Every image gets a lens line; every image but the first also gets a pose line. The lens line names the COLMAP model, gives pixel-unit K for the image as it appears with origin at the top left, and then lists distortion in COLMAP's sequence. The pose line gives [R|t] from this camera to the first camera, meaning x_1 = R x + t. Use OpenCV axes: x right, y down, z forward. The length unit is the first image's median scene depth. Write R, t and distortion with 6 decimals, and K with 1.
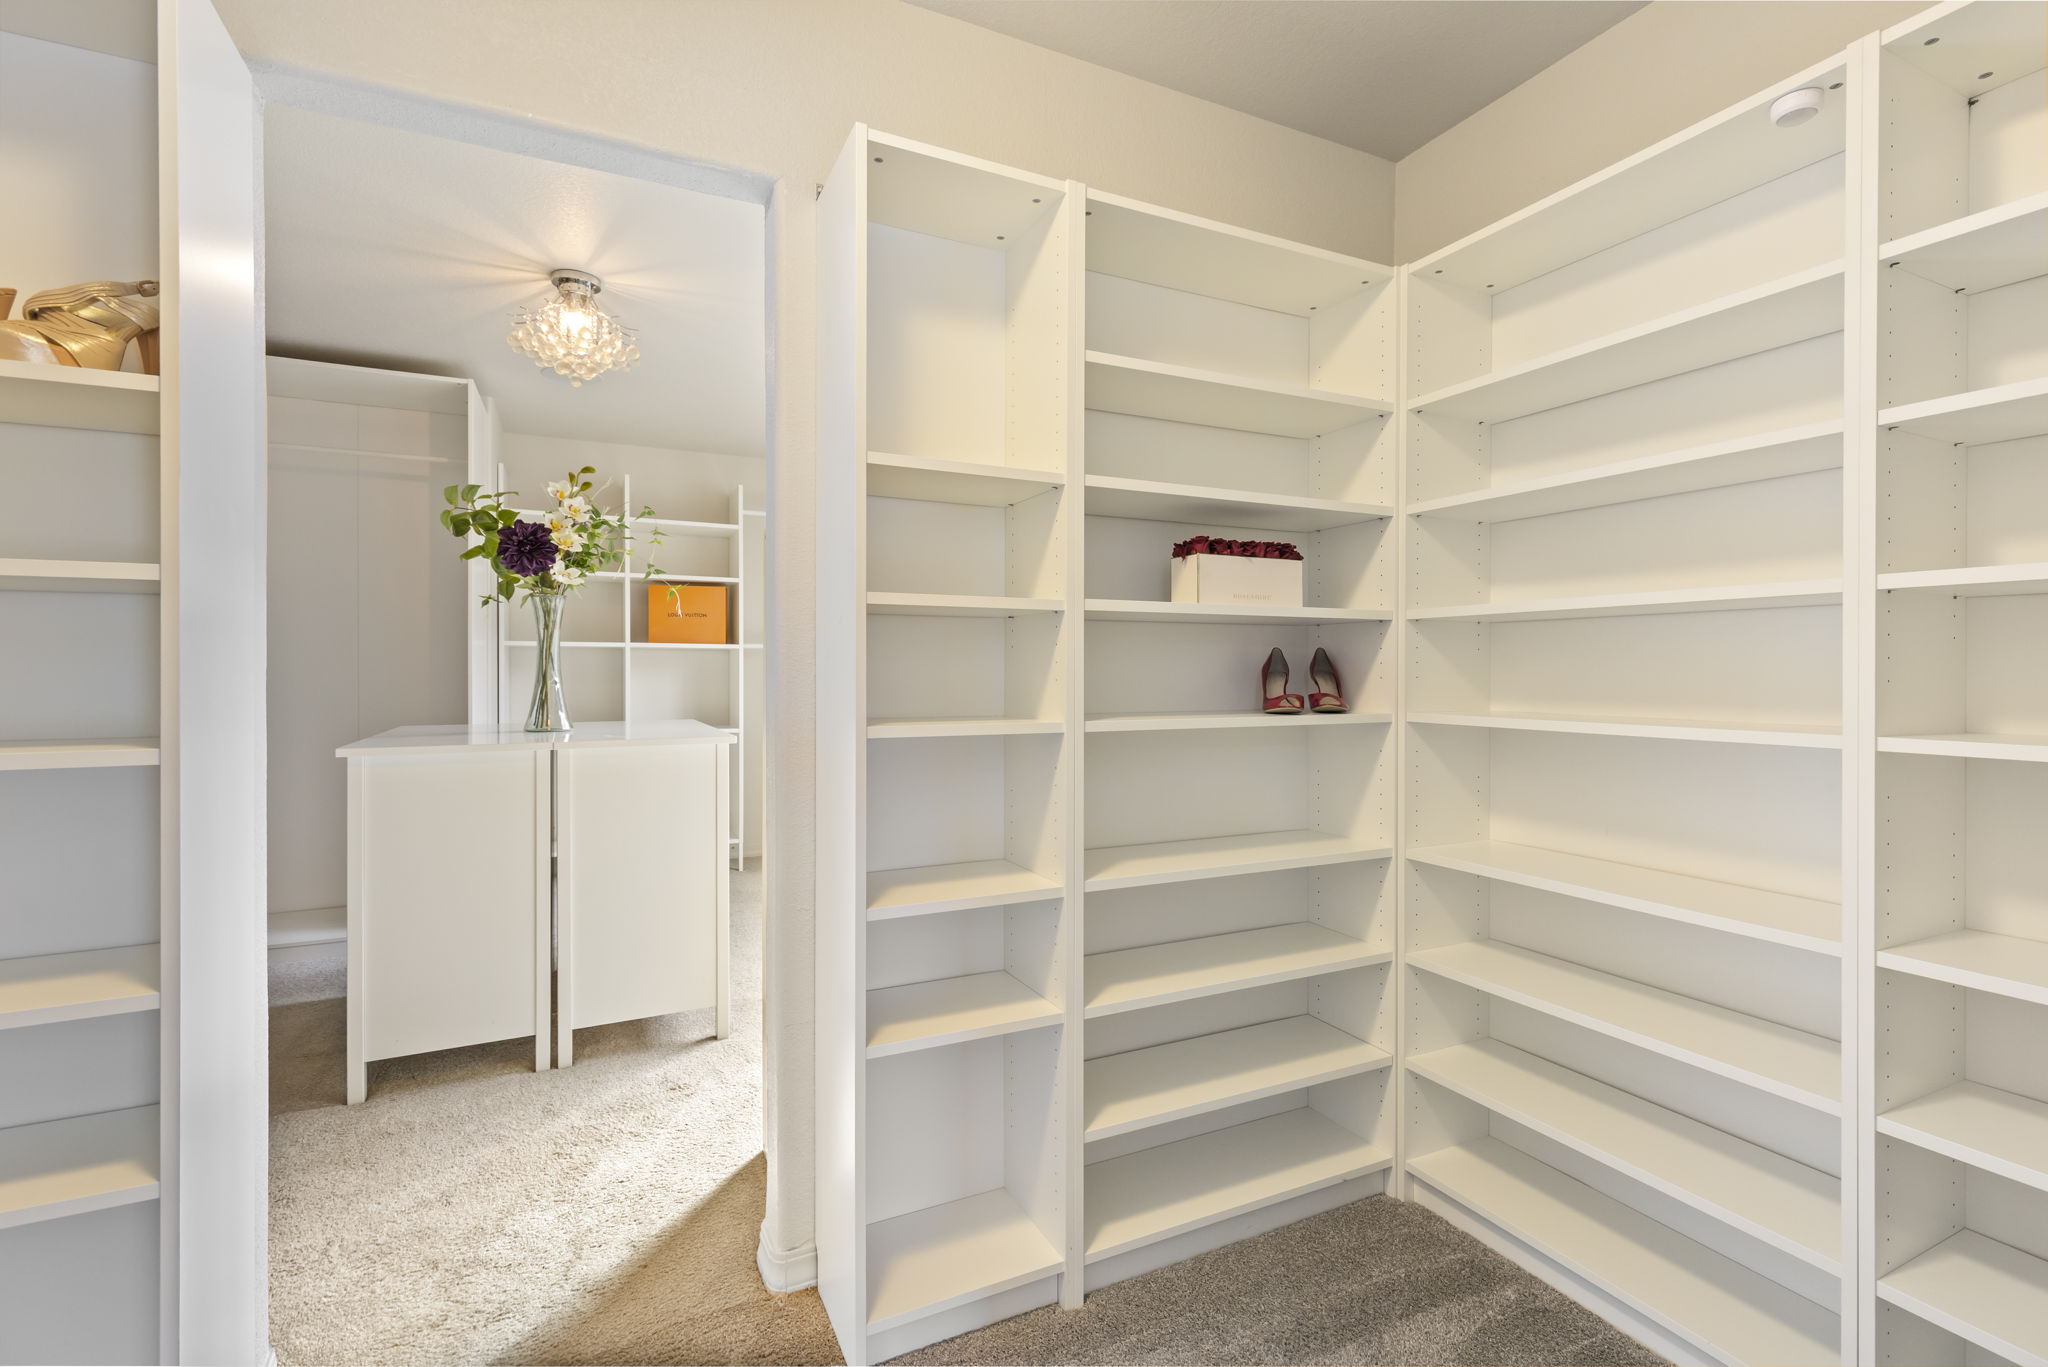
lens RADIAL K [[924.8, 0, 1036.1], [0, 924.8, 672.0], [0, 0, 1]] dist [0.003422, 0.000271]
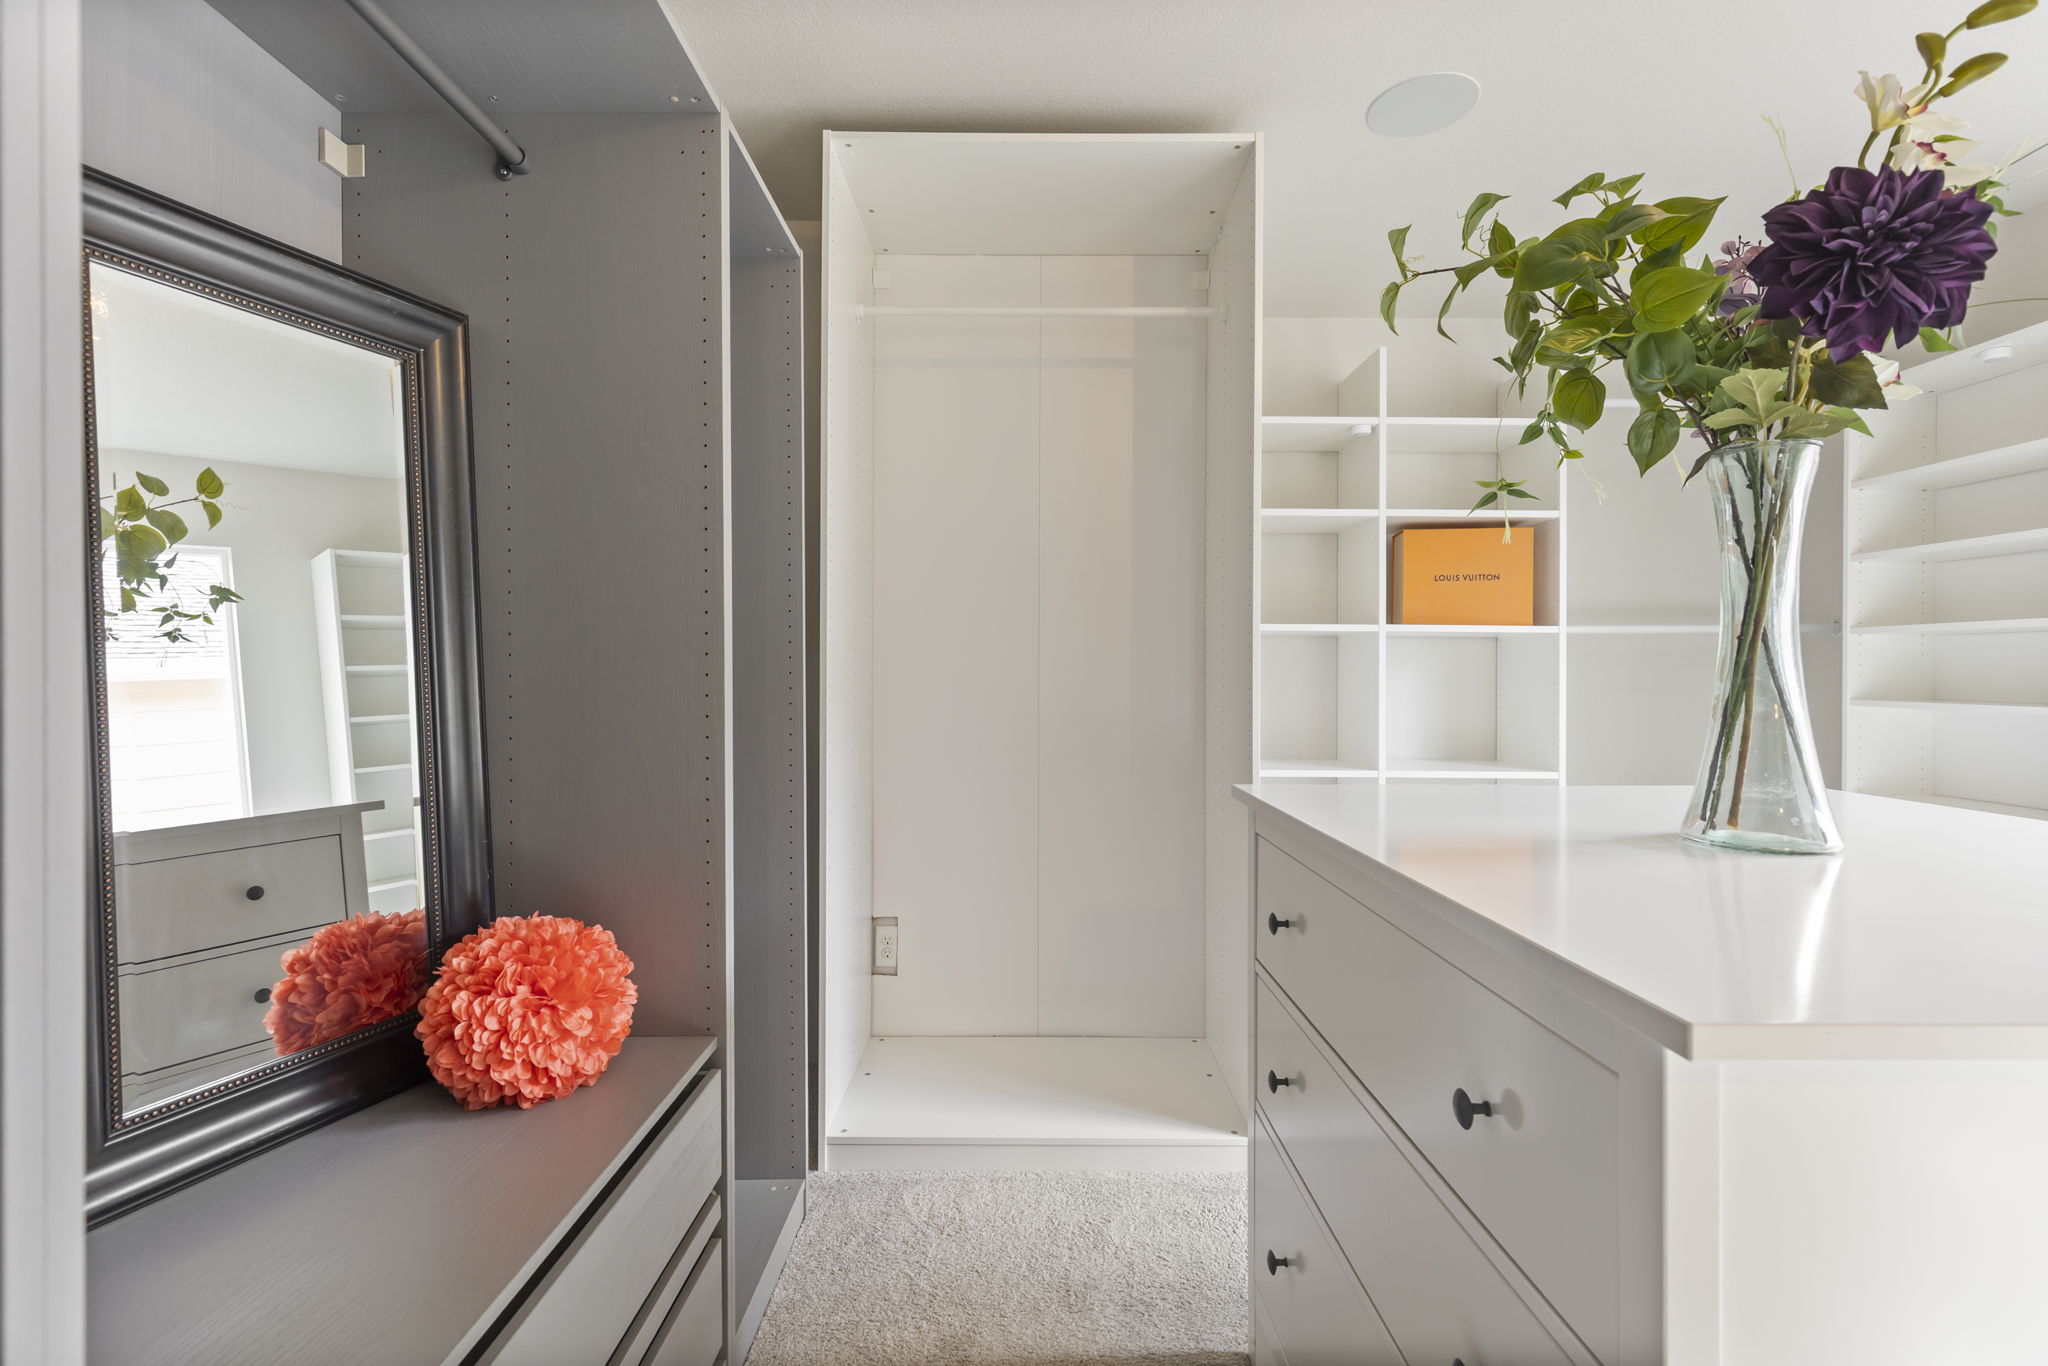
lens RADIAL K [[924.8, 0, 1036.1], [0, 924.8, 671.5], [0, 0, 1]] dist [0.003422, 0.000271]
pose [[0.901226, 0.003158, -0.433337, -0.626097], [-0.004382, 0.999989, -0.001825, 0.001972], [0.433326, 0.003543, 0.901230, 0.577386]]
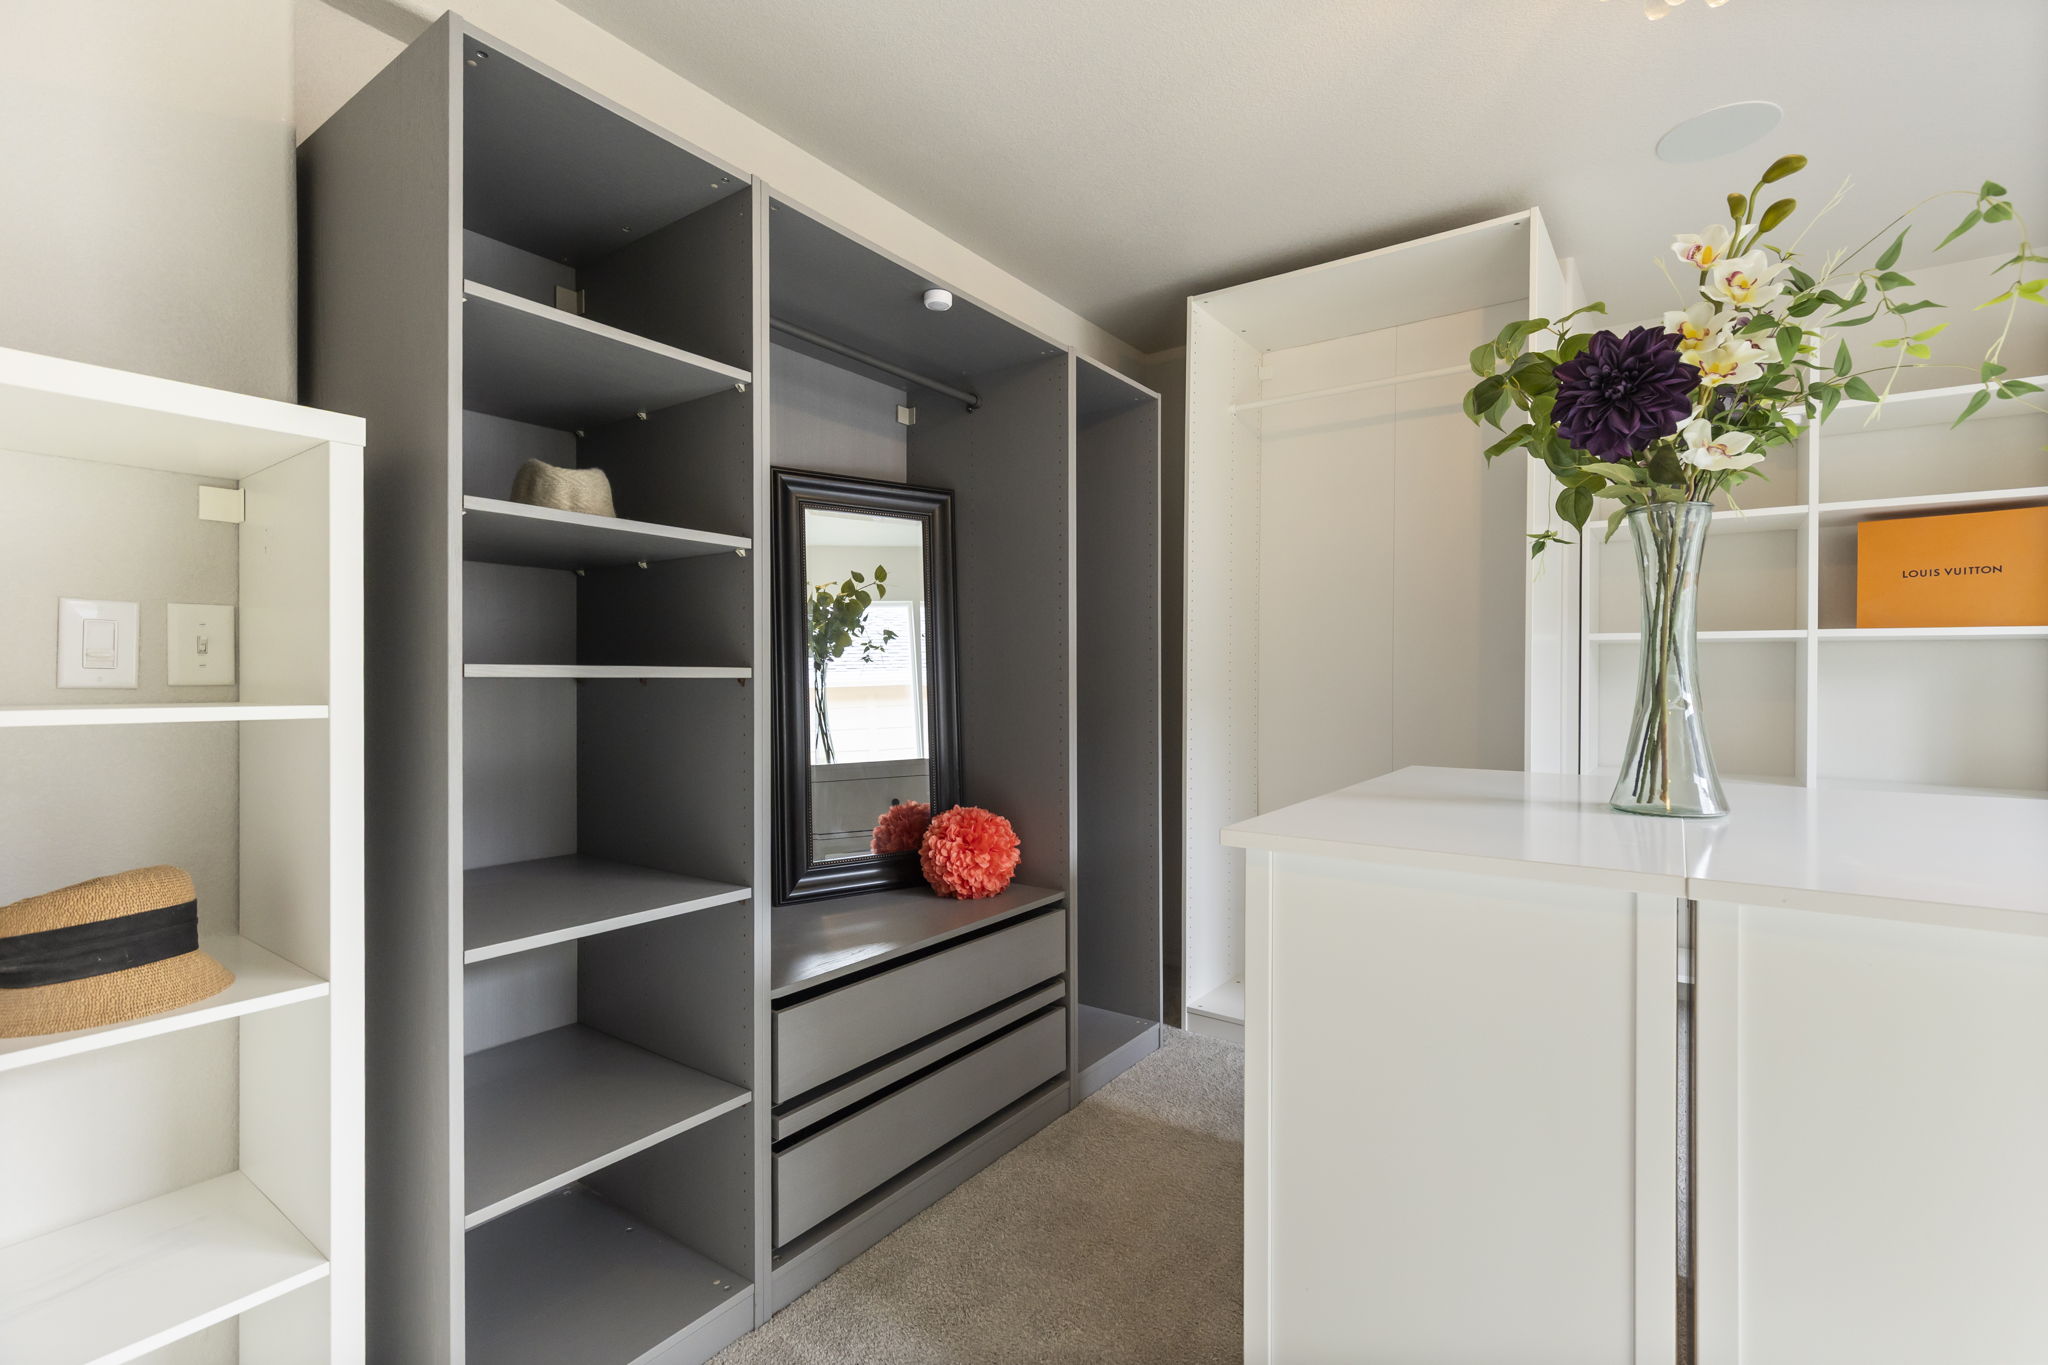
lens RADIAL K [[926.2, 0, 1044.0], [0, 926.2, 683.1], [0, 0, 1]] dist [0.008222, 0.000015]
pose [[0.483673, 0.007867, -0.875213, -0.282107], [-0.006997, 0.999962, 0.005122, 0.001491], [0.875221, 0.003647, 0.483710, 0.524307]]
